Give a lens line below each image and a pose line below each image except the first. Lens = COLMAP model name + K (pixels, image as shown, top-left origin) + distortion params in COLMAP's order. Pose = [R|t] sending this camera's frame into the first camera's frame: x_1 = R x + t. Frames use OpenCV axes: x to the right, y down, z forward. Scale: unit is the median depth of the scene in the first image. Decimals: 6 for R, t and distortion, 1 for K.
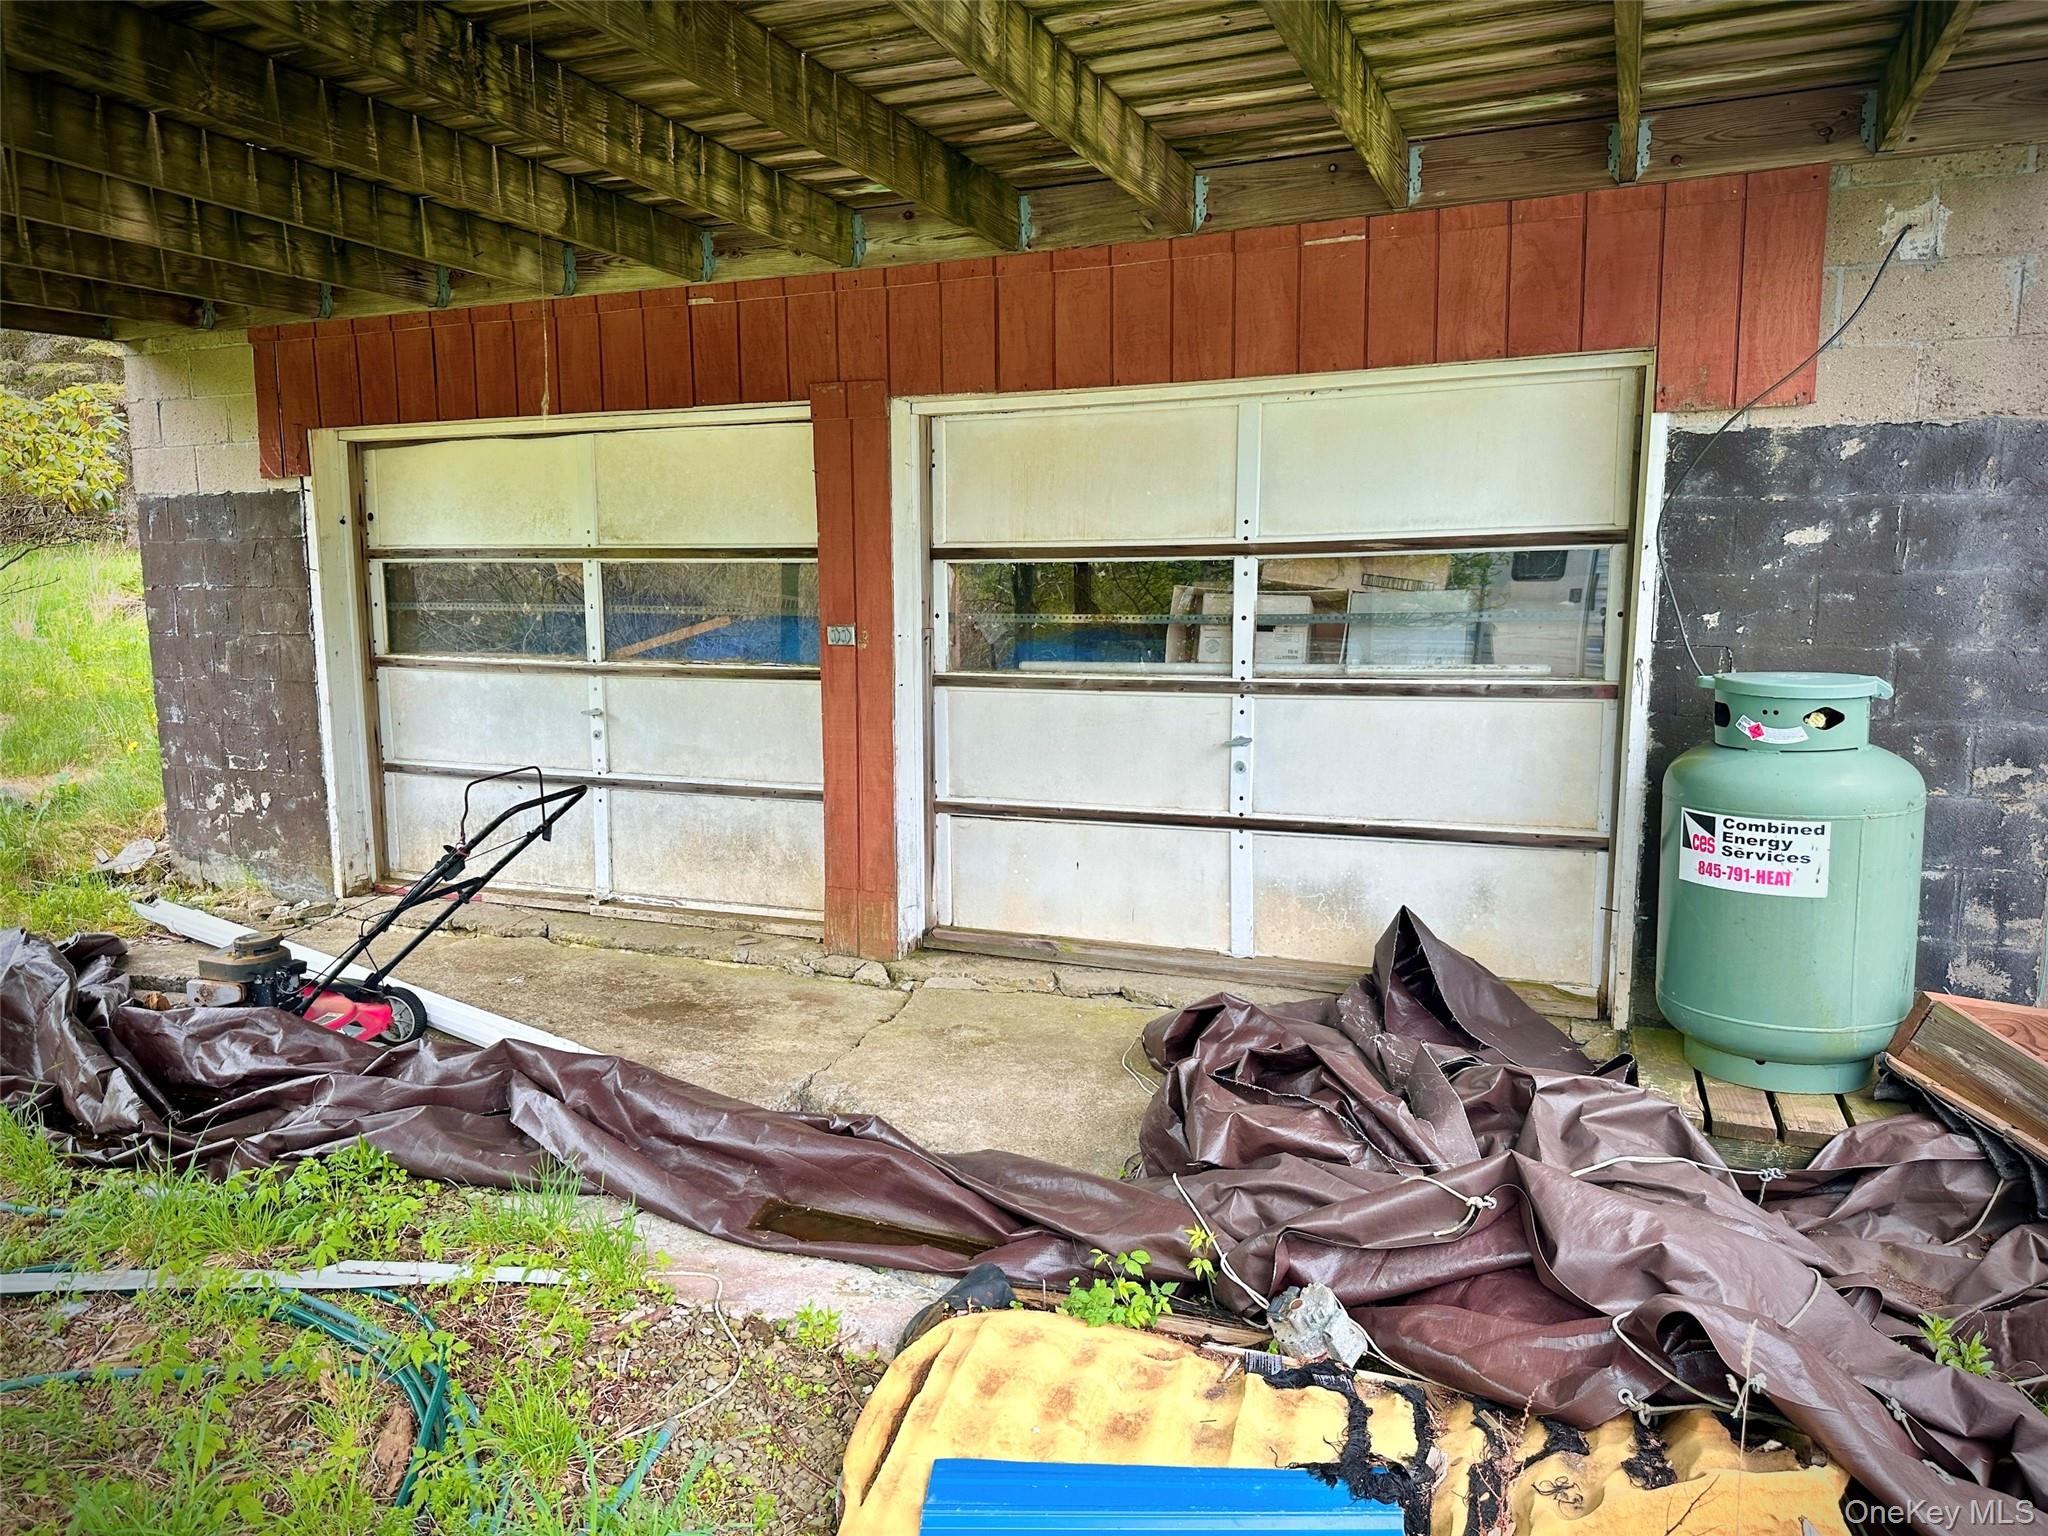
lens RADIAL K [[1428.9, 0, 1024.0], [0, 1428.9, 768.0], [0, 0, 1]] dist [0.028671, -0.002175]
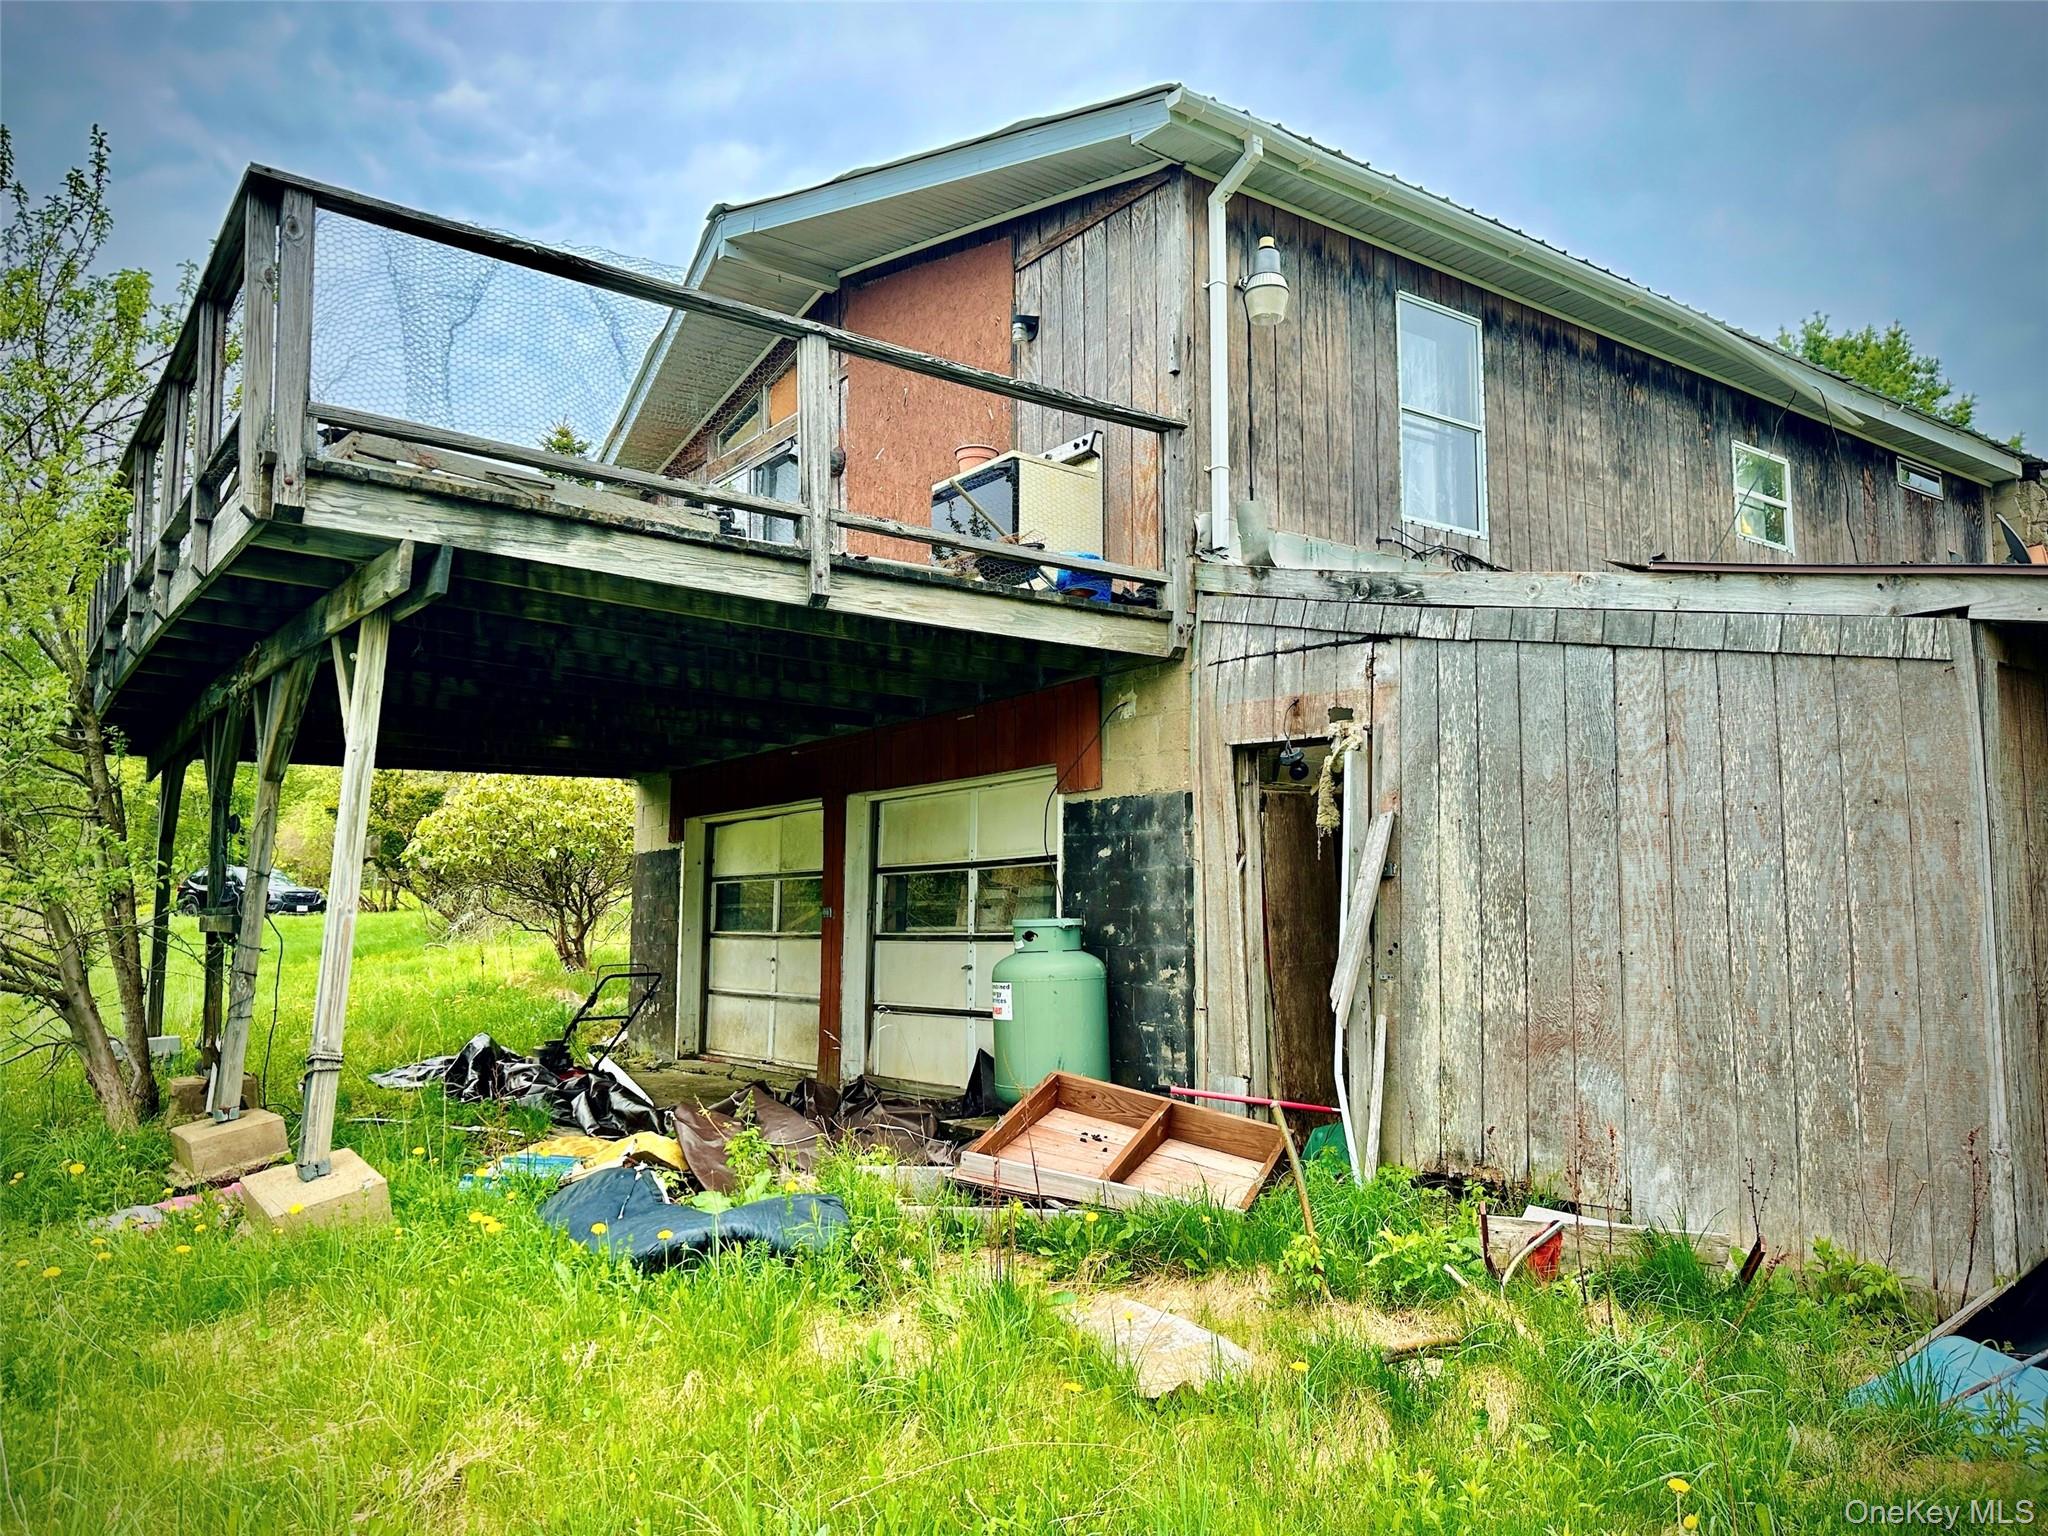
lens RADIAL K [[1475.7, 0, 1024.8], [0, 1475.7, 800.3], [0, 0, 1]] dist [0.205608, -0.365357]
pose [[0.855982, -0.040315, -0.515431, 1.216298], [-0.072424, 0.977775, -0.196753, 0.142581], [0.511907, 0.205747, 0.834038, -0.617054]]
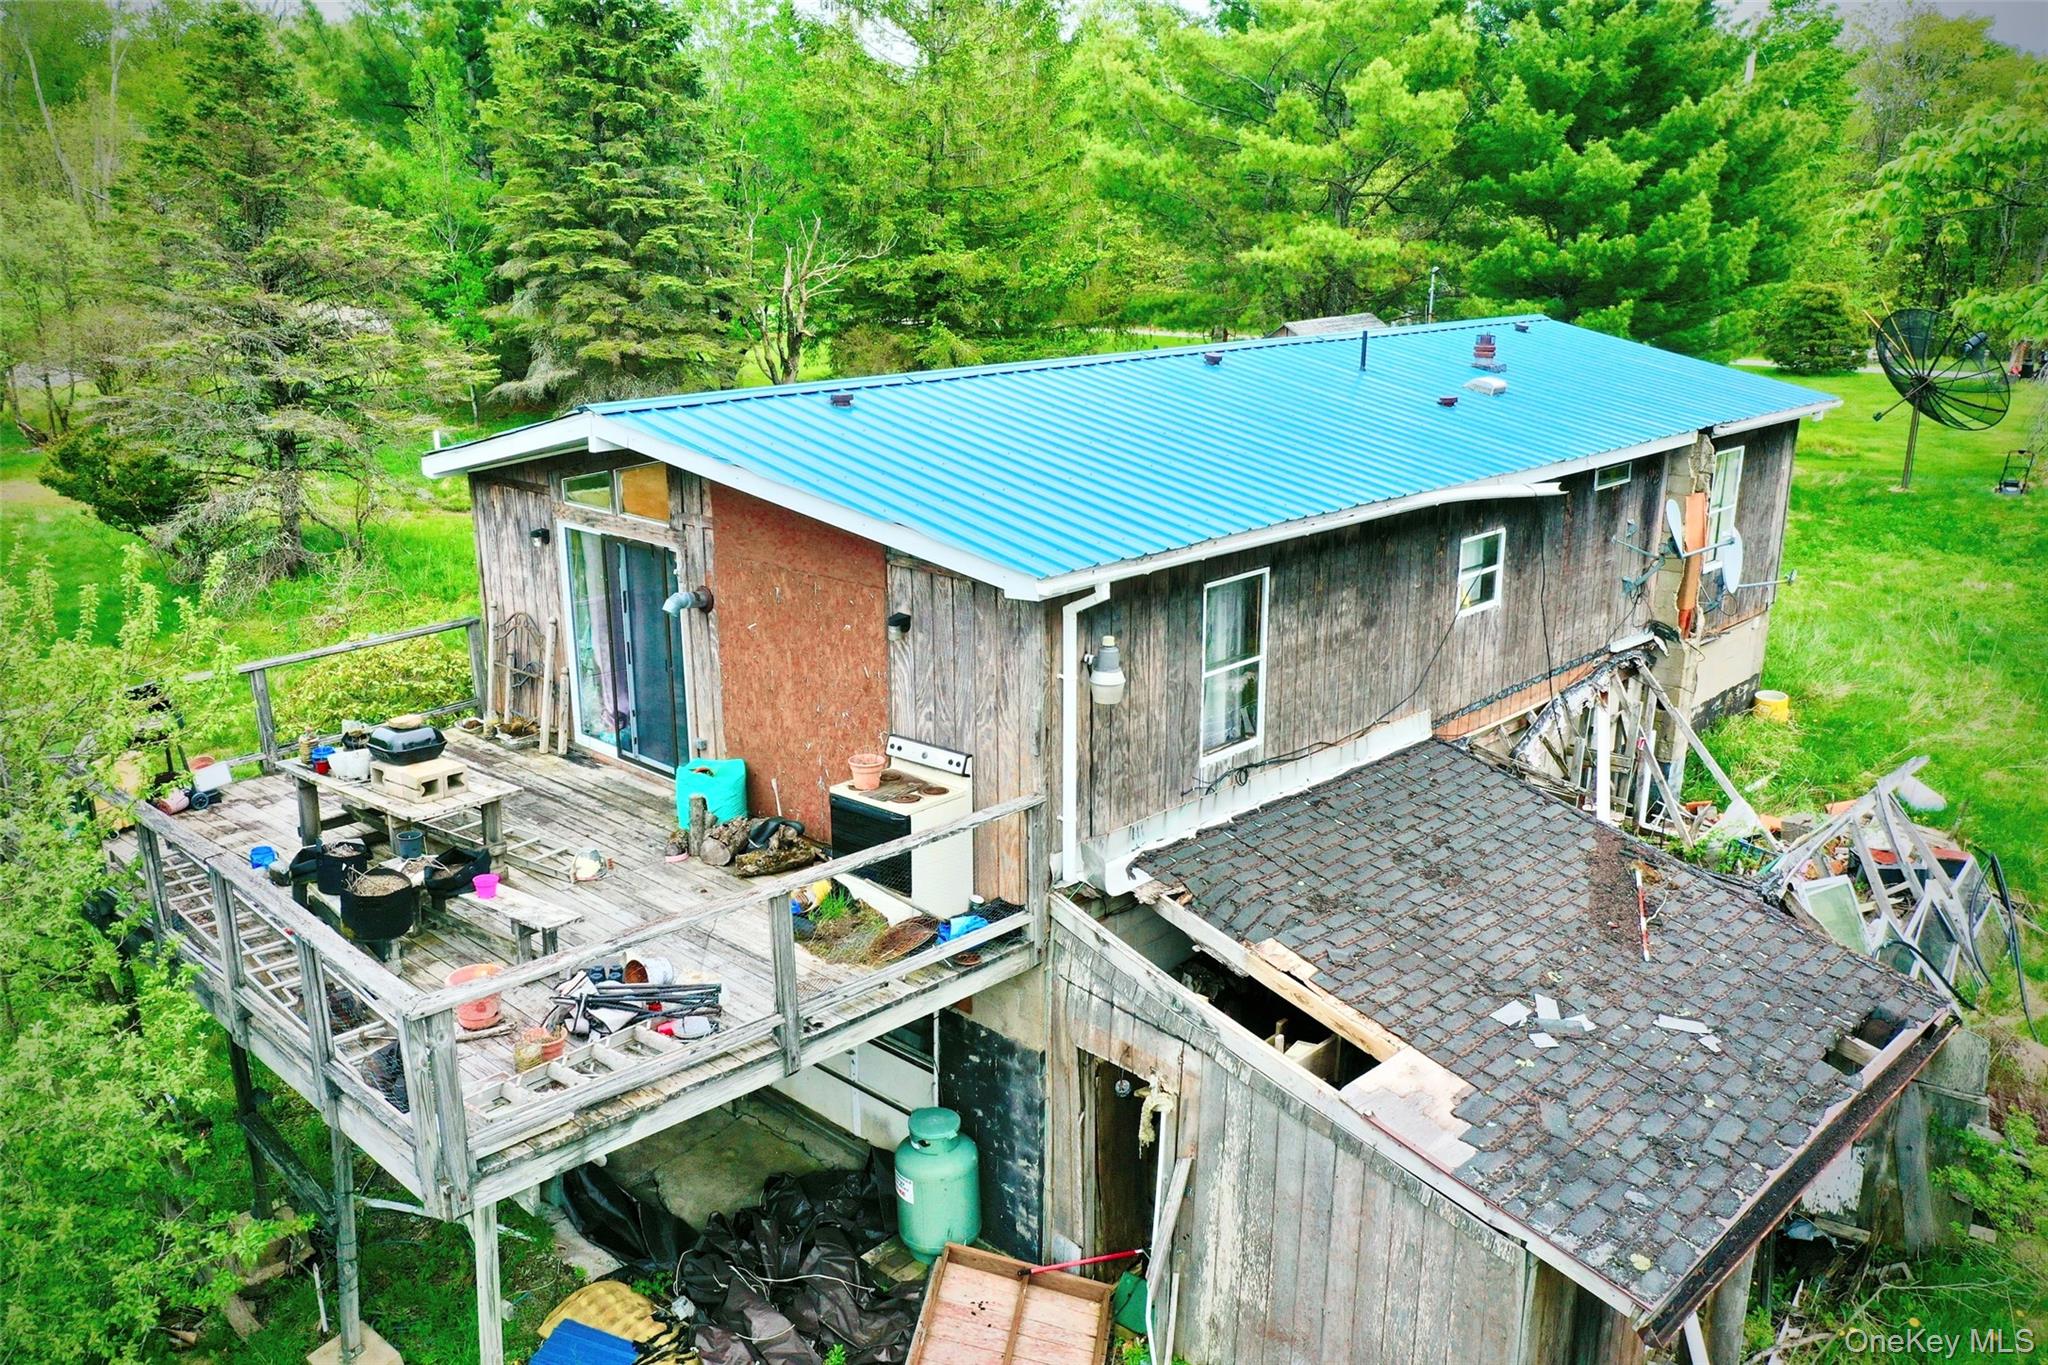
lens RADIAL K [[1616.2, 0, 1024.0], [0, 1616.2, 682.5], [0, 0, 1]] dist [-0.009550, 0.003130]
pose [[0.934072, 0.114100, -0.338364, 1.251055], [-0.055331, 0.982379, 0.178524, -1.102023], [0.352771, -0.148033, 0.923926, -1.274814]]
